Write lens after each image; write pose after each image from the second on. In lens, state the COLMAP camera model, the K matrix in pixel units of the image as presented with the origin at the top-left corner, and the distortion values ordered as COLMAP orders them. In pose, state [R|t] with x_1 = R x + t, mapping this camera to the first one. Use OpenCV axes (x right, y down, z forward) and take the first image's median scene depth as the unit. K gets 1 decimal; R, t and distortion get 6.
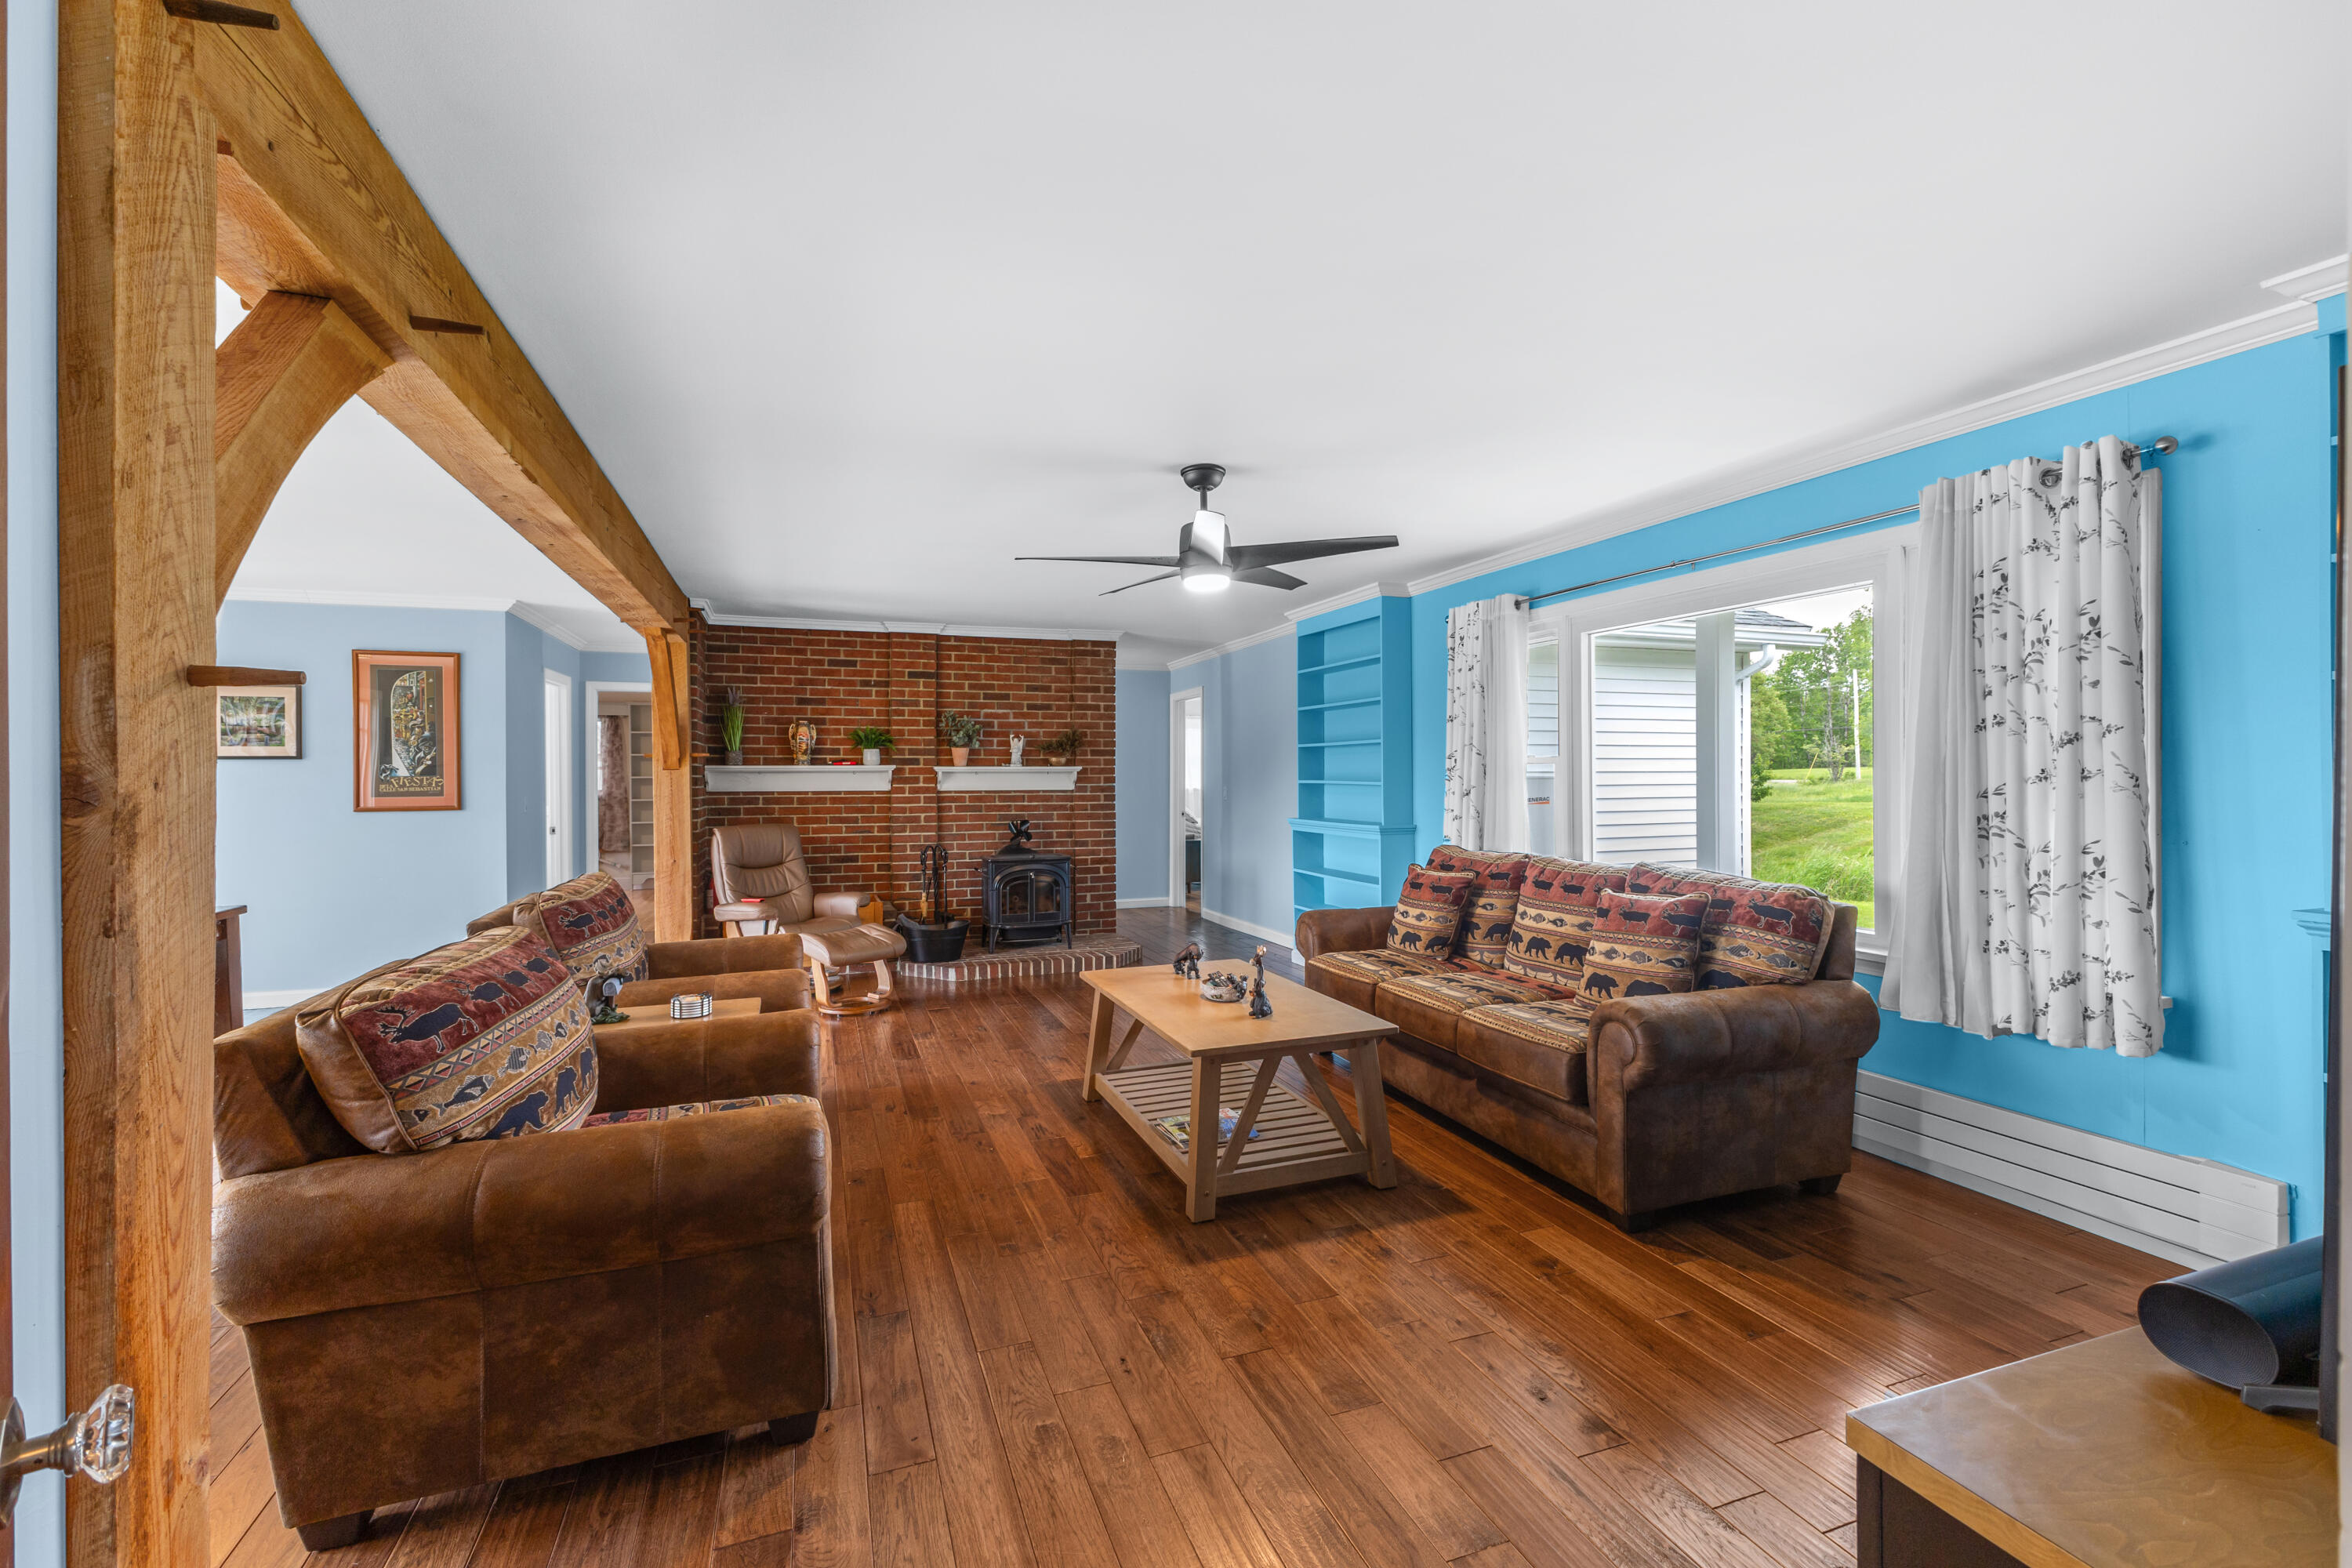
lens RADIAL K [[1027.6, 0, 1176.0], [0, 1027.6, 784.0], [0, 0, 1]] dist [0.001180, 0.000088]
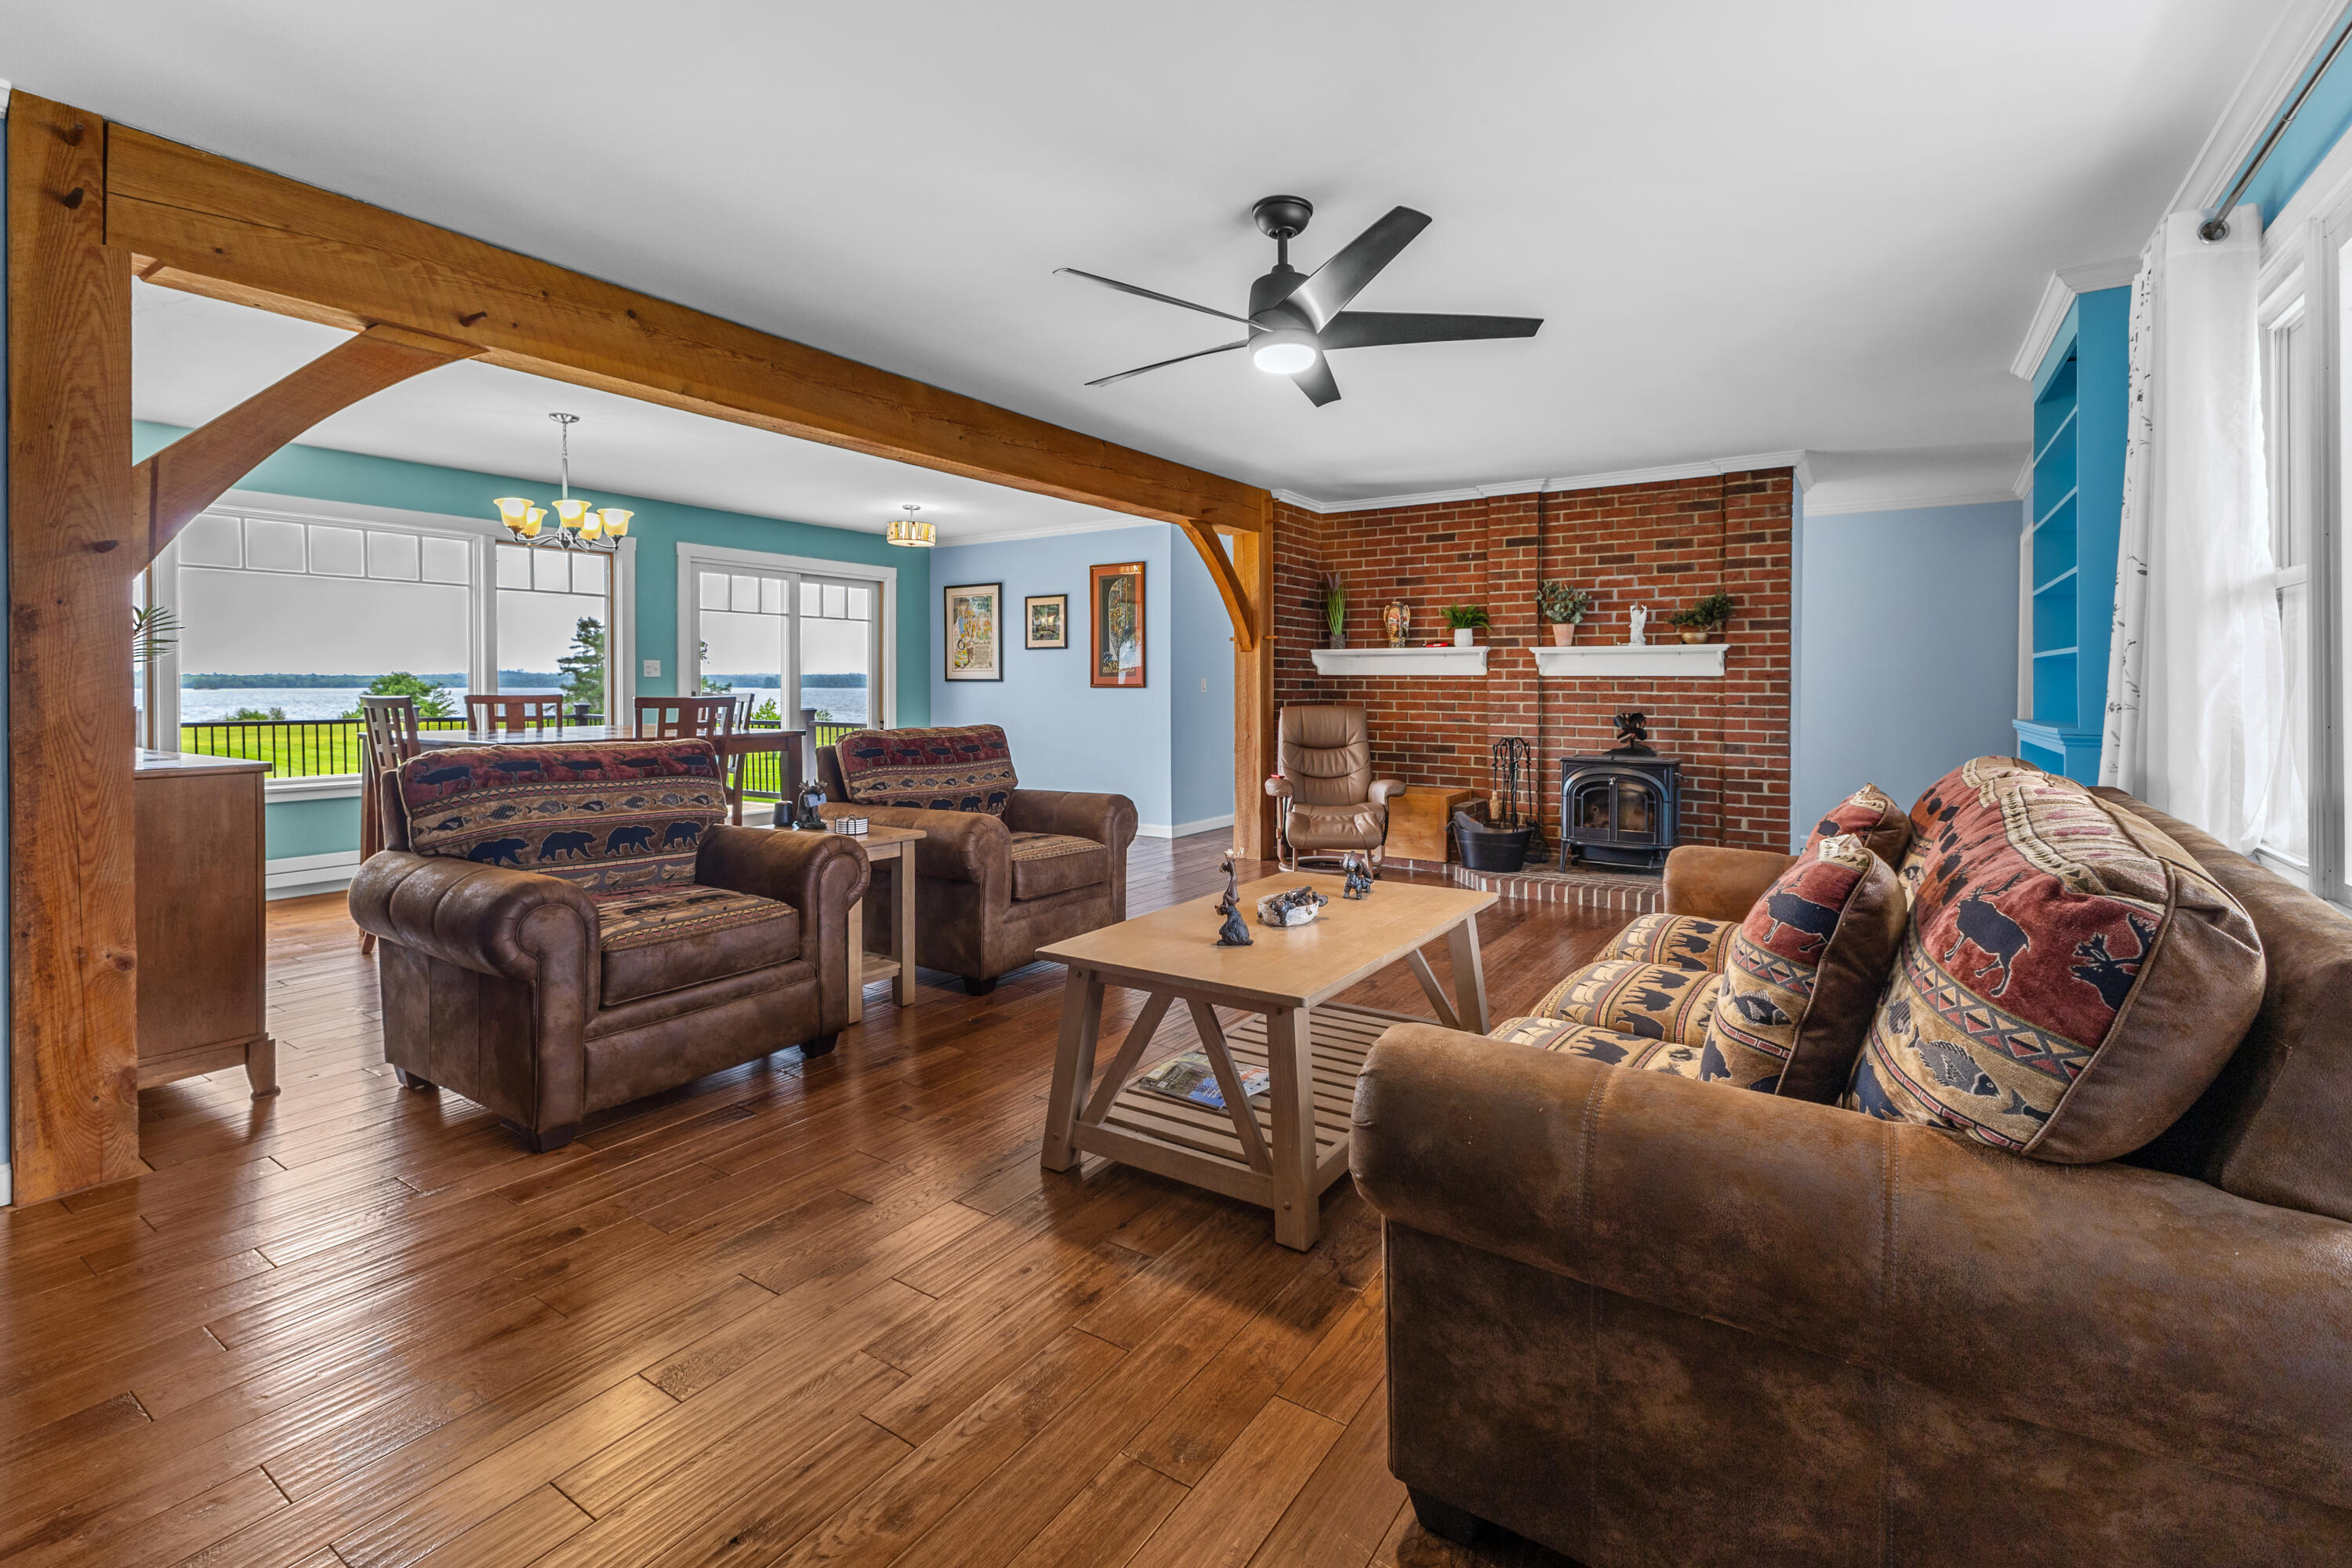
lens RADIAL K [[1044.9, 0, 1160.7], [0, 1044.9, 699.6], [0, 0, 1]] dist [-0.000510, 0.000009]
pose [[0.580120, 0.018067, -0.814330, 0.294746], [-0.014593, 0.999824, 0.011786, 0.020824], [0.814400, 0.005047, 0.580282, 0.242166]]
